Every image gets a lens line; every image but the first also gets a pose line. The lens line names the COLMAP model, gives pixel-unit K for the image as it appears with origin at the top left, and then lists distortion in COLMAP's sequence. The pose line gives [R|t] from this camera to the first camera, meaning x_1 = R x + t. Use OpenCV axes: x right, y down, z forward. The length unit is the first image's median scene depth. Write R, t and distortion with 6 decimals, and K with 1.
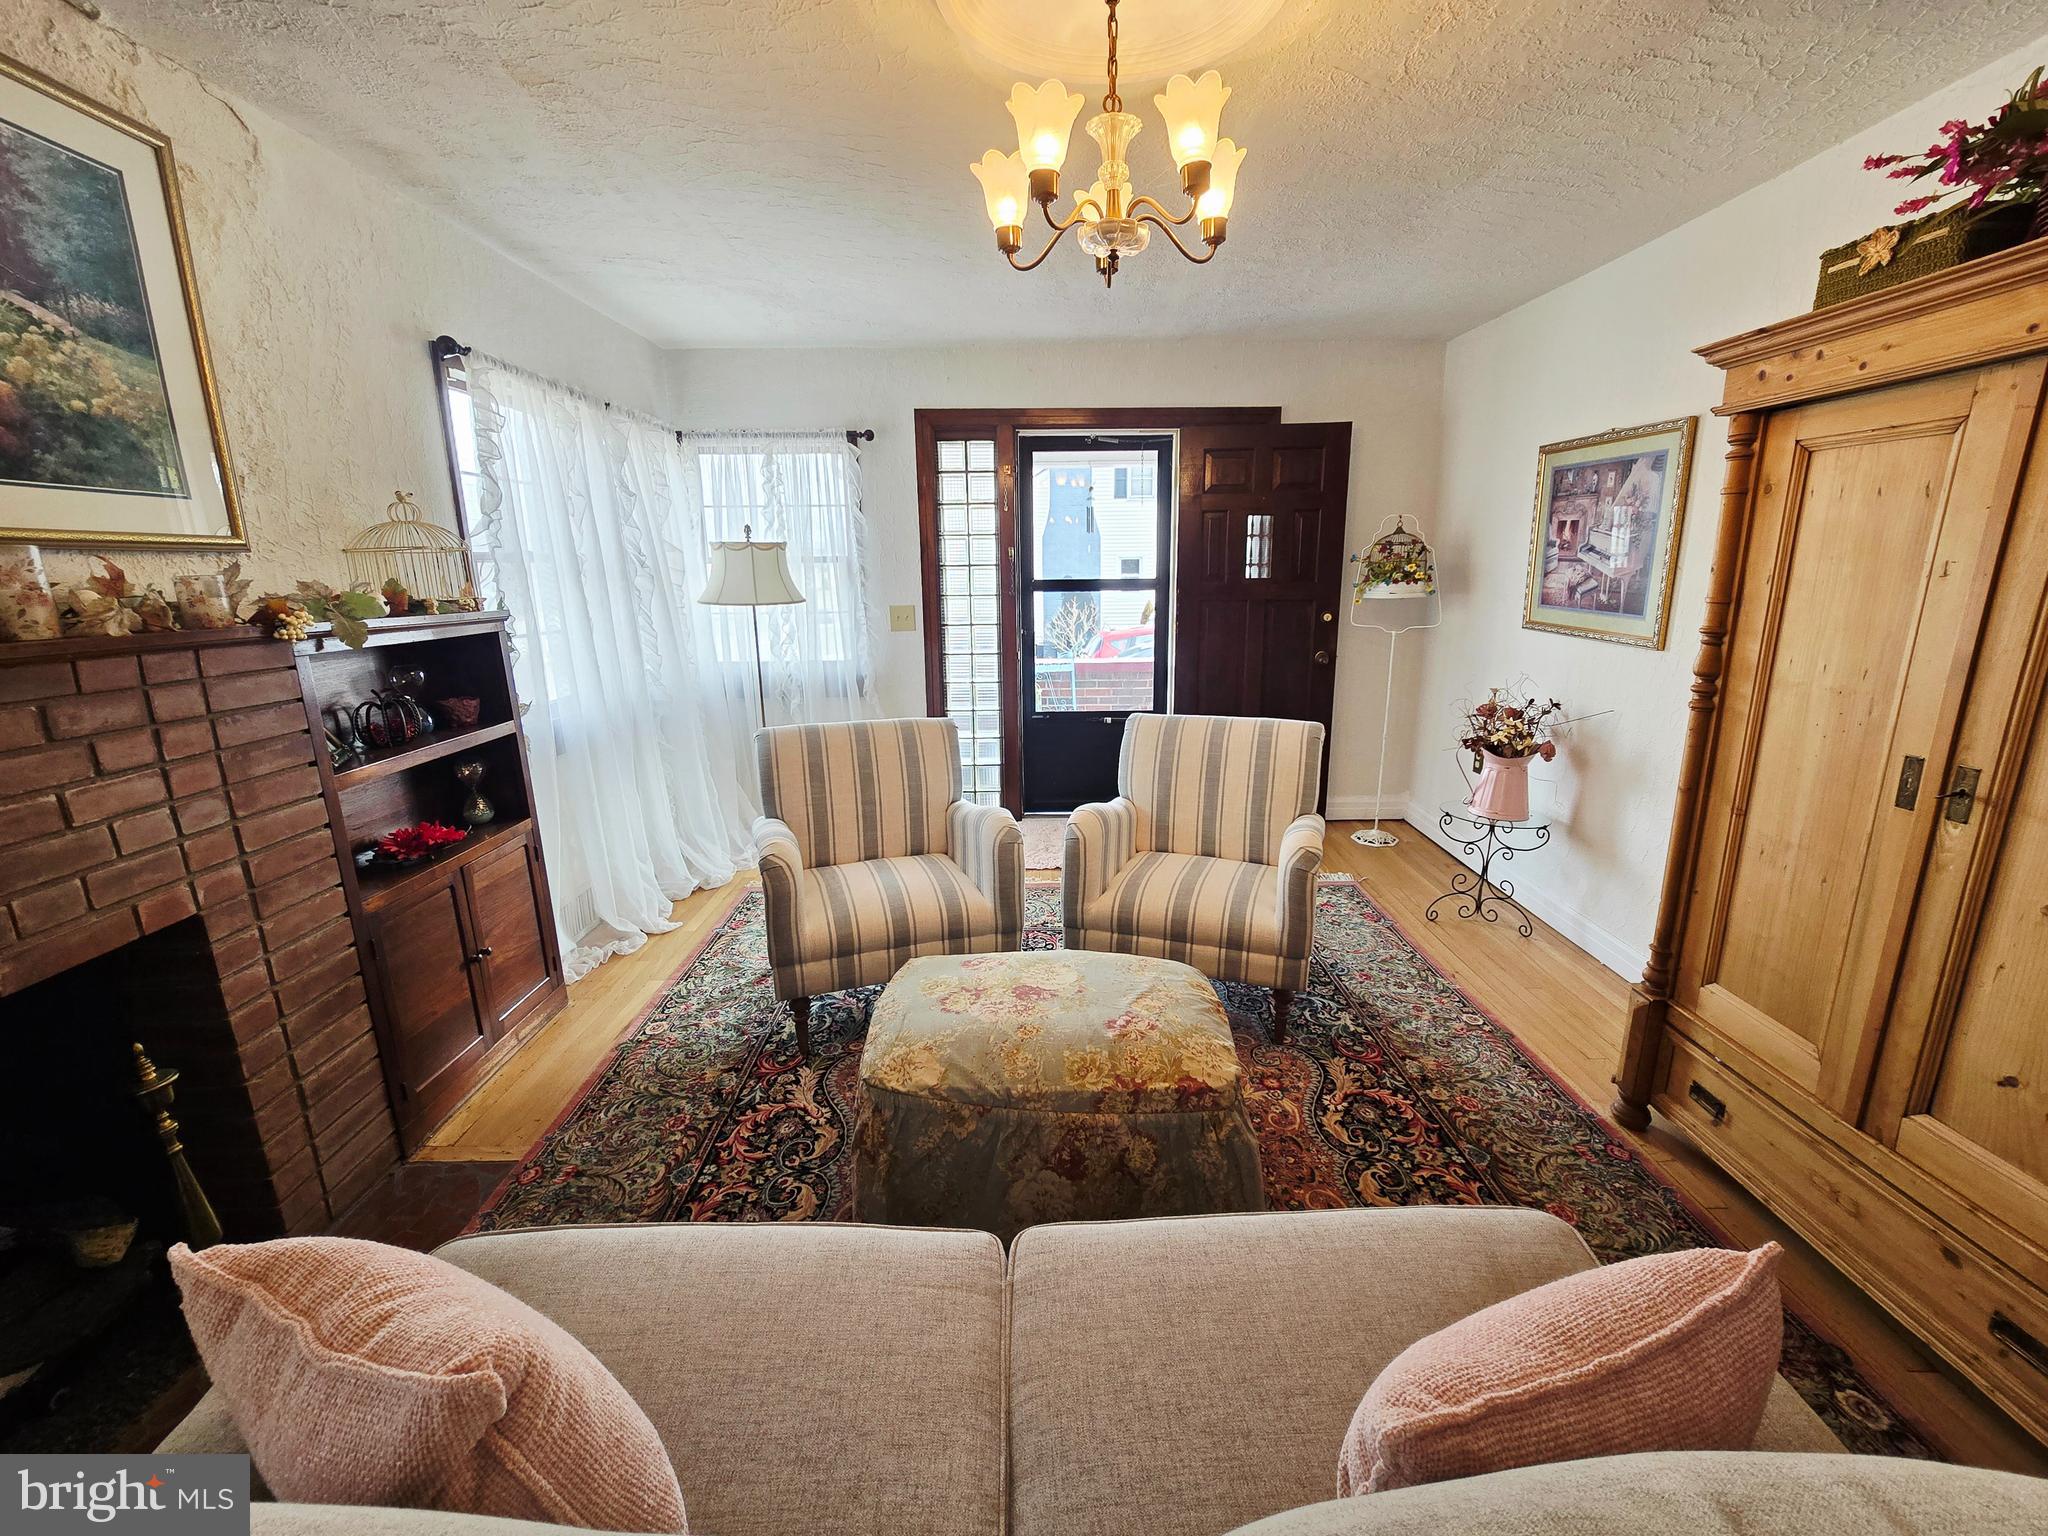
lens RADIAL K [[842.6, 0, 1037.8], [0, 842.6, 762.3], [0, 0, 1]] dist [-0.009295, 0.001835]
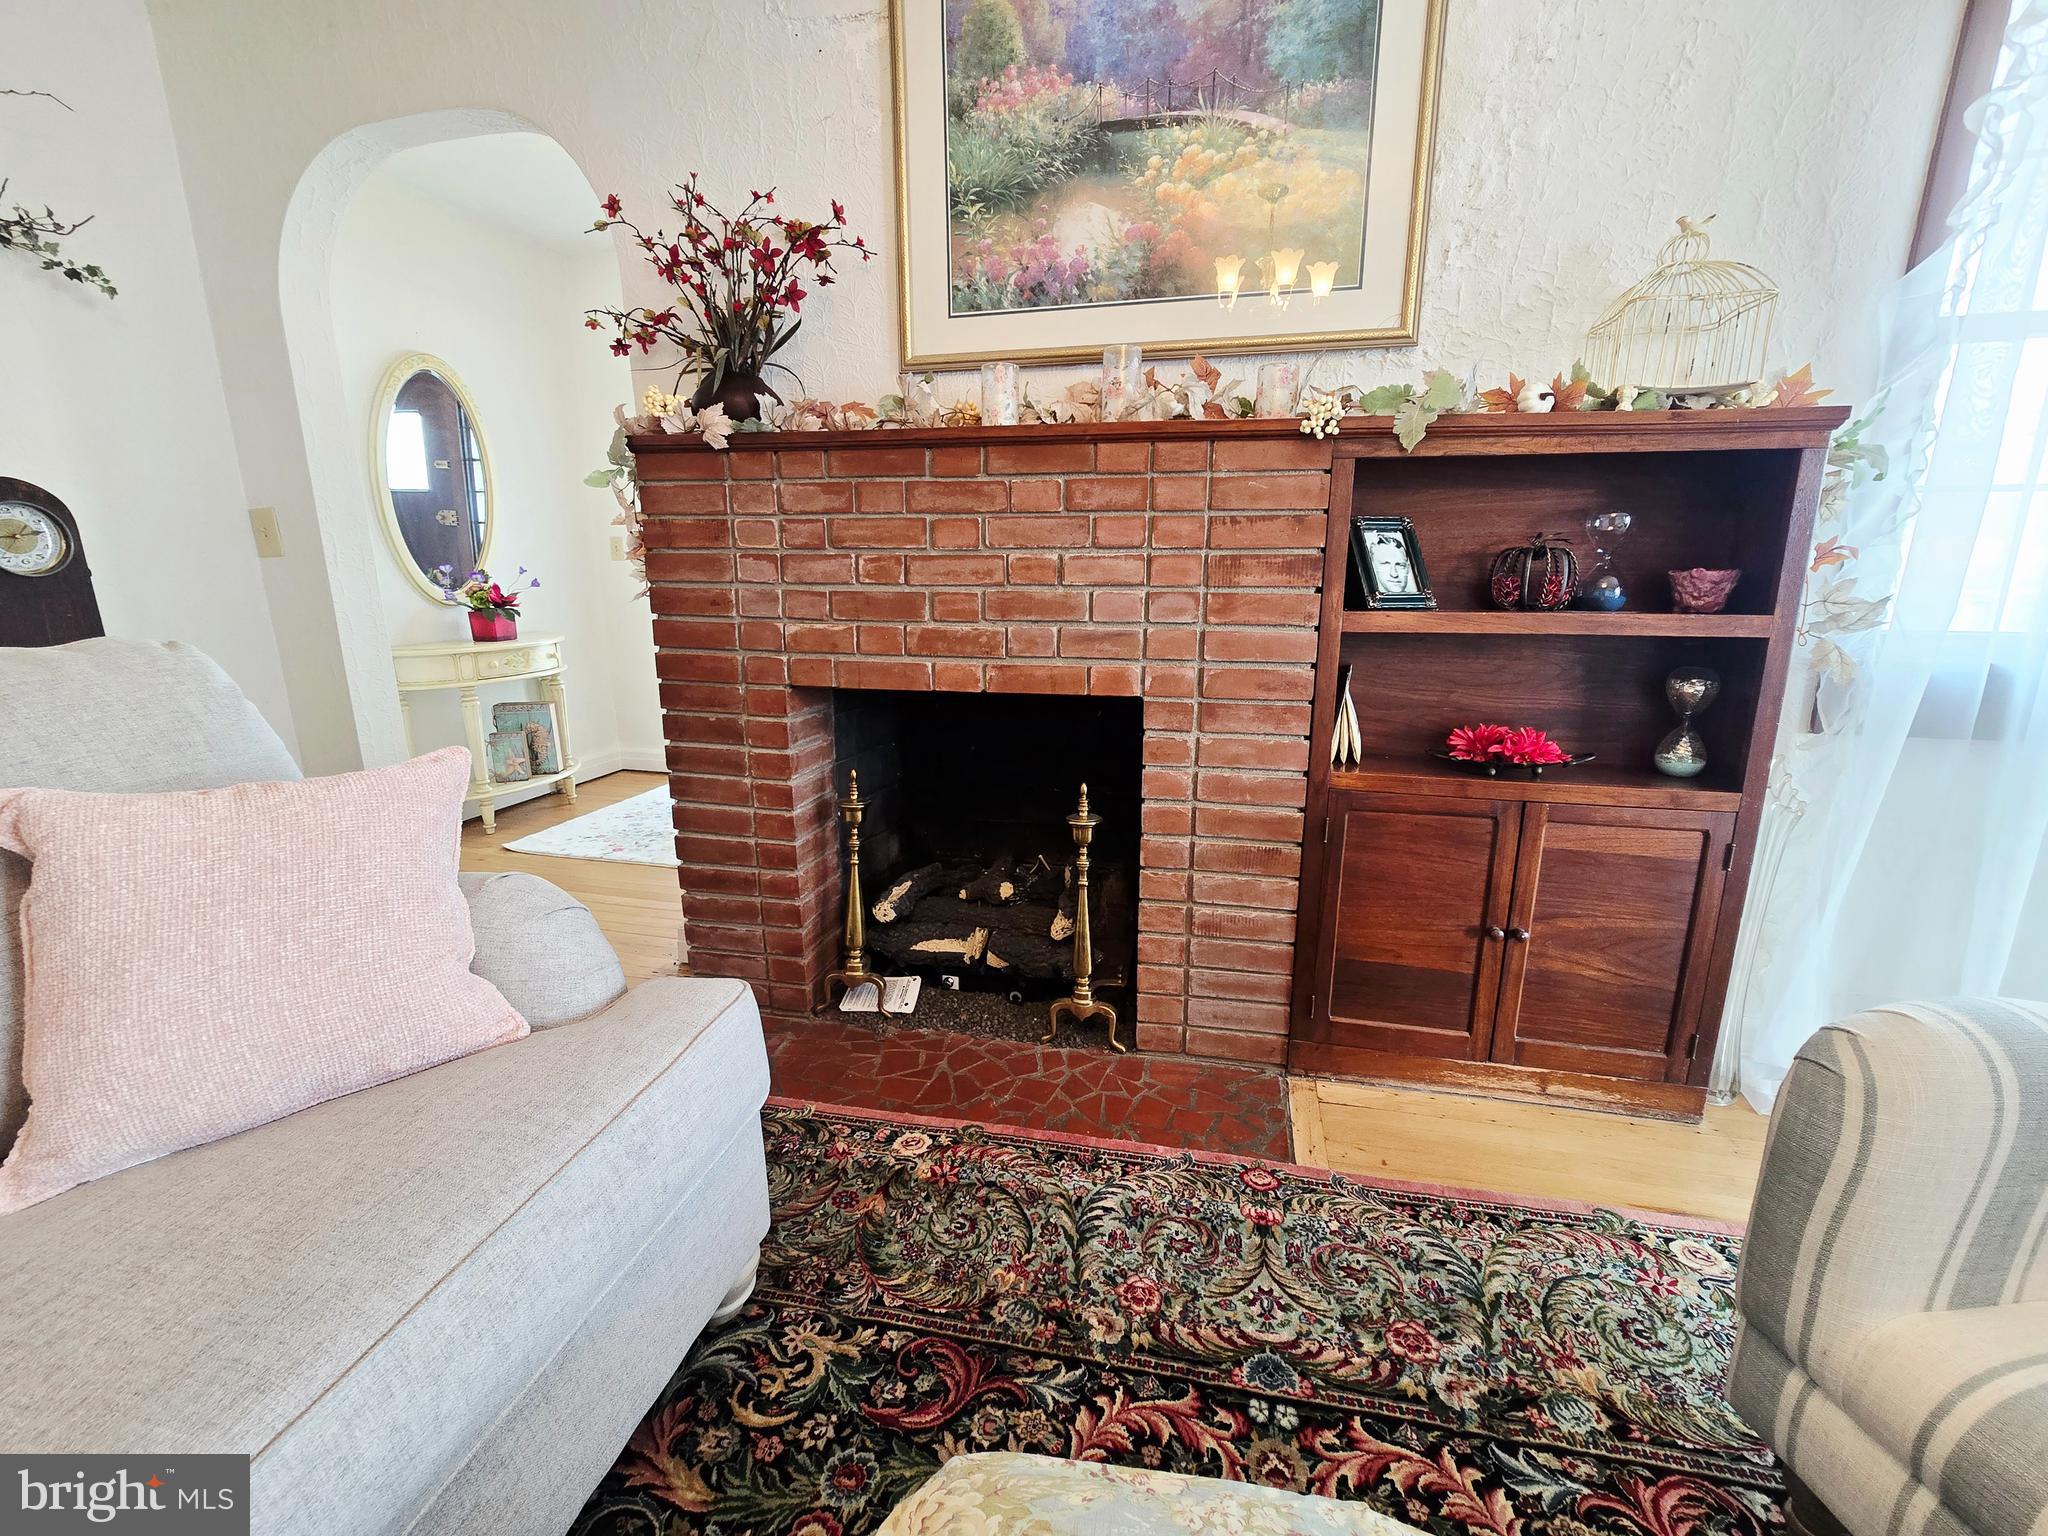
lens RADIAL K [[842.6, 0, 1034.2], [0, 842.6, 762.5], [0, 0, 1]] dist [-0.009295, 0.001835]
pose [[-0.243202, 0.232187, -0.941776, 0.045159], [-0.215872, 0.933621, 0.285922, -0.013732], [0.945649, 0.272840, -0.176935, 0.780406]]
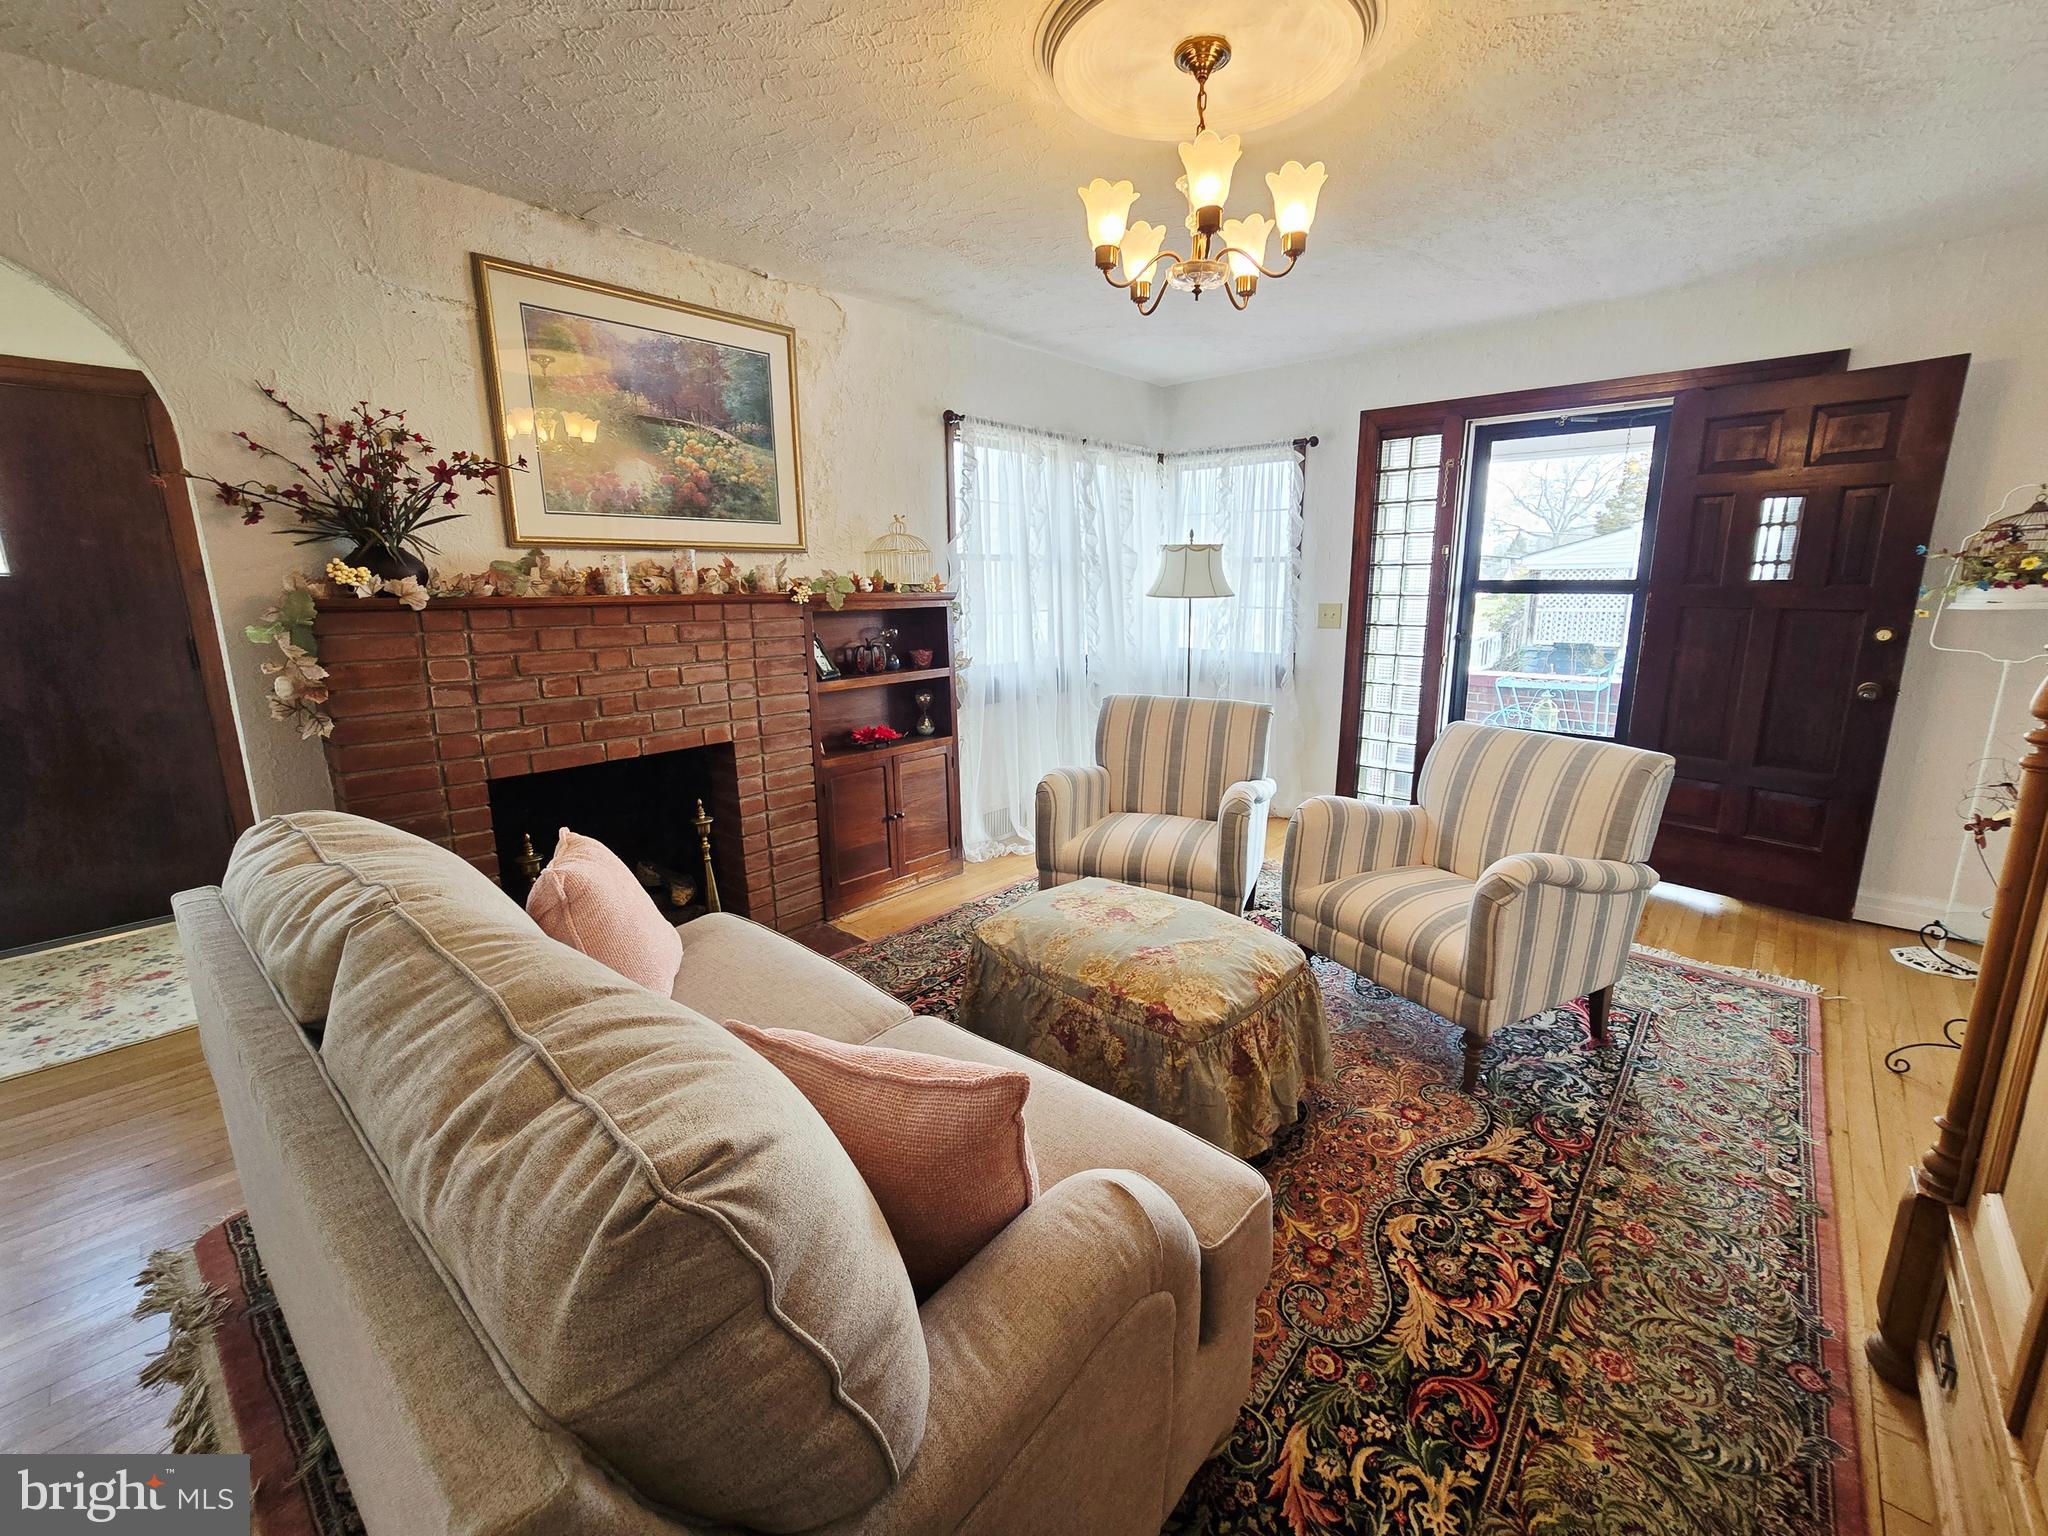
lens RADIAL K [[842.6, 0, 1048.0], [0, 842.6, 764.9], [0, 0, 1]] dist [-0.009295, 0.001835]
pose [[0.743140, 0.151274, -0.651812, 0.573004], [-0.153981, 0.986629, 0.053422, 0.014428], [0.651178, 0.060667, 0.756496, 0.012946]]
